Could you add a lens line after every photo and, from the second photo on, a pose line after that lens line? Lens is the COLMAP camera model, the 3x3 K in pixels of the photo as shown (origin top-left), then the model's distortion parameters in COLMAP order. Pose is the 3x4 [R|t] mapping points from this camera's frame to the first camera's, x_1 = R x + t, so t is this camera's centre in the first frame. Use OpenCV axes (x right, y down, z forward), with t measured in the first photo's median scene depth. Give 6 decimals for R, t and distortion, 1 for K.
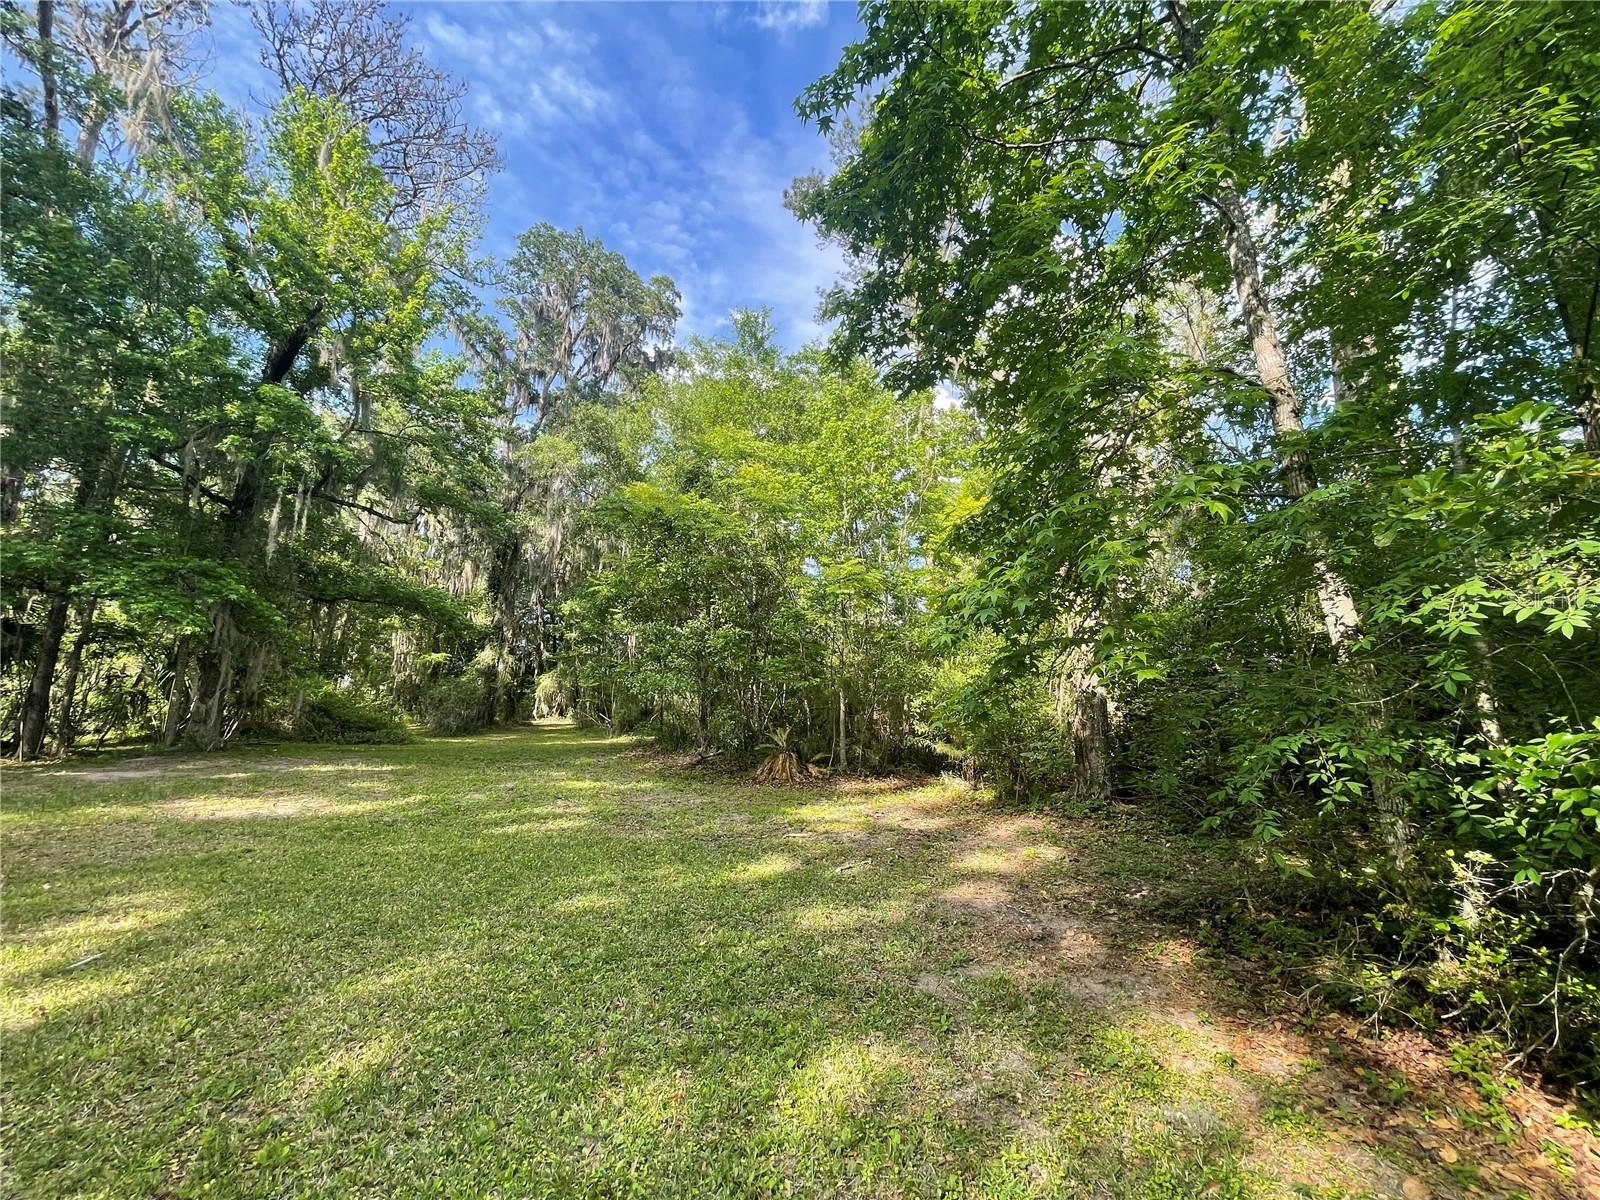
lens RADIAL K [[655.2, 0, 800.0], [0, 655.2, 600.0], [0, 0, 1]] dist [-0.002345, -0.000110]
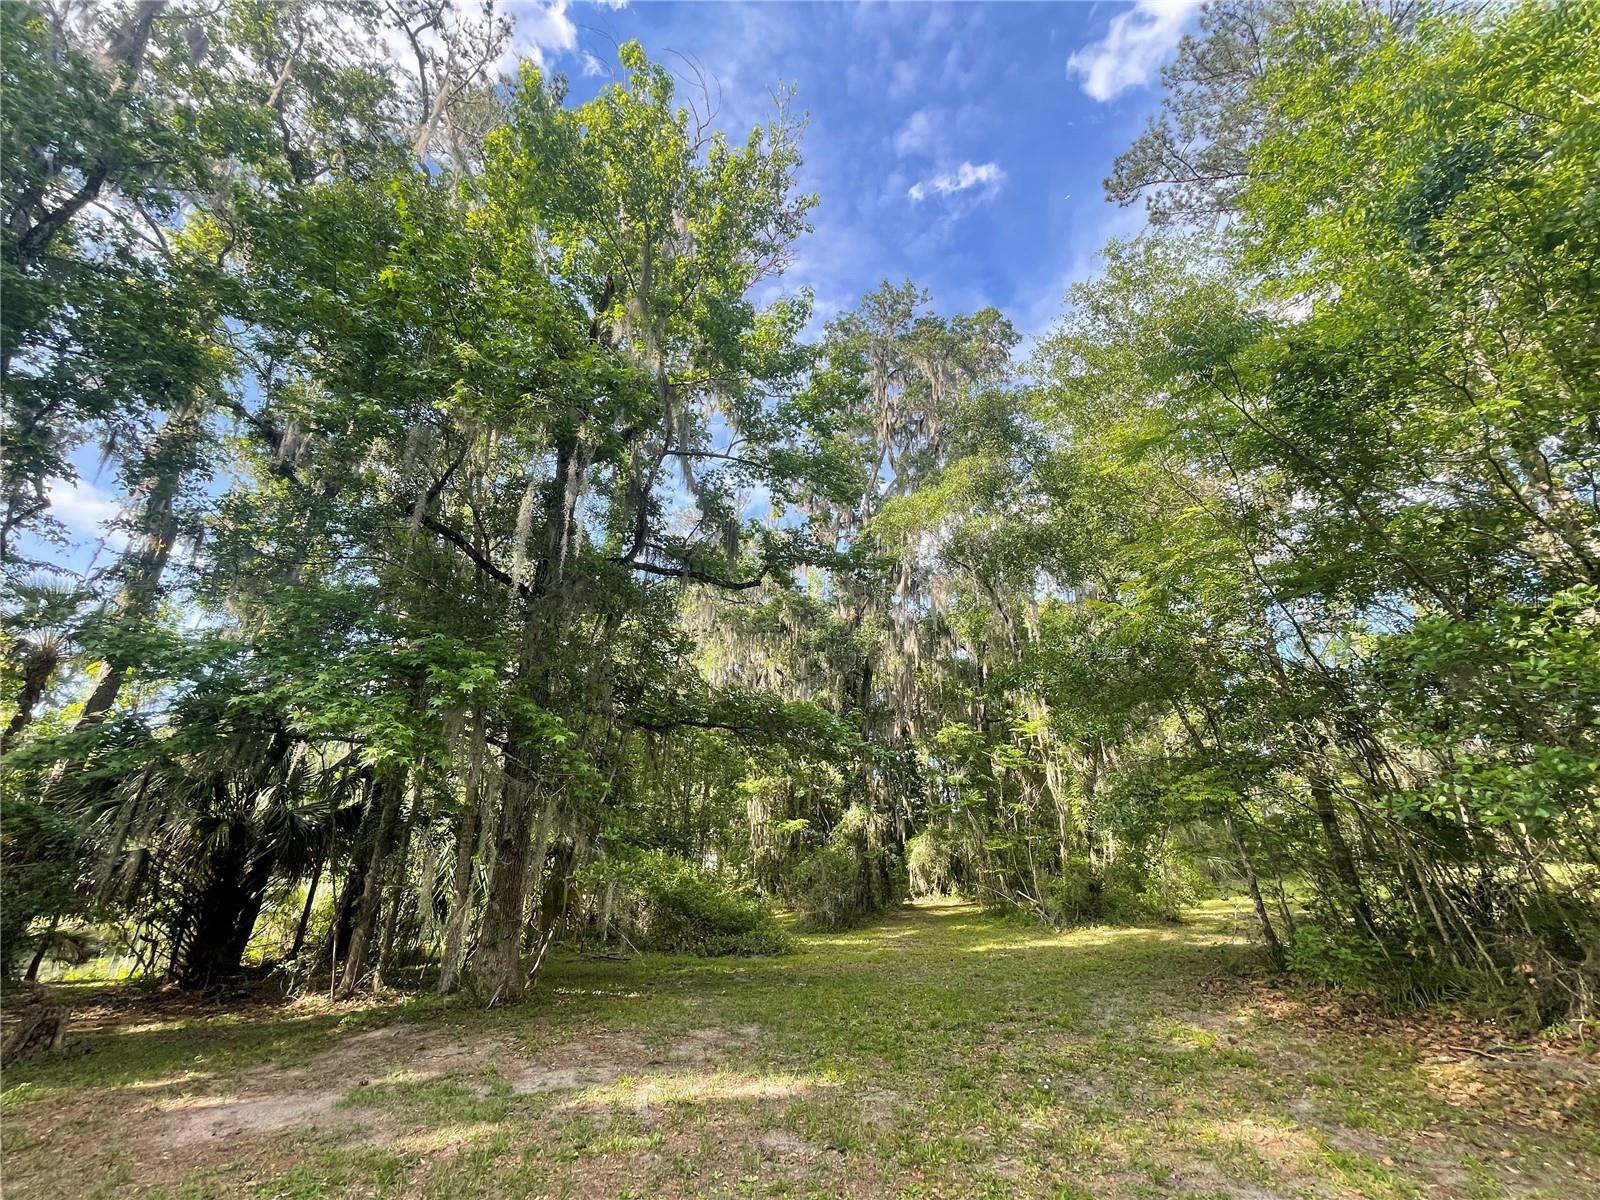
lens RADIAL K [[655.2, 0, 800.0], [0, 655.2, 600.0], [0, 0, 1]] dist [-0.002345, -0.000110]
pose [[0.883708, -0.219238, -0.413515, -0.128480], [0.117476, 0.959123, -0.257454, 0.026141], [0.453056, 0.178936, 0.873340, 0.202109]]
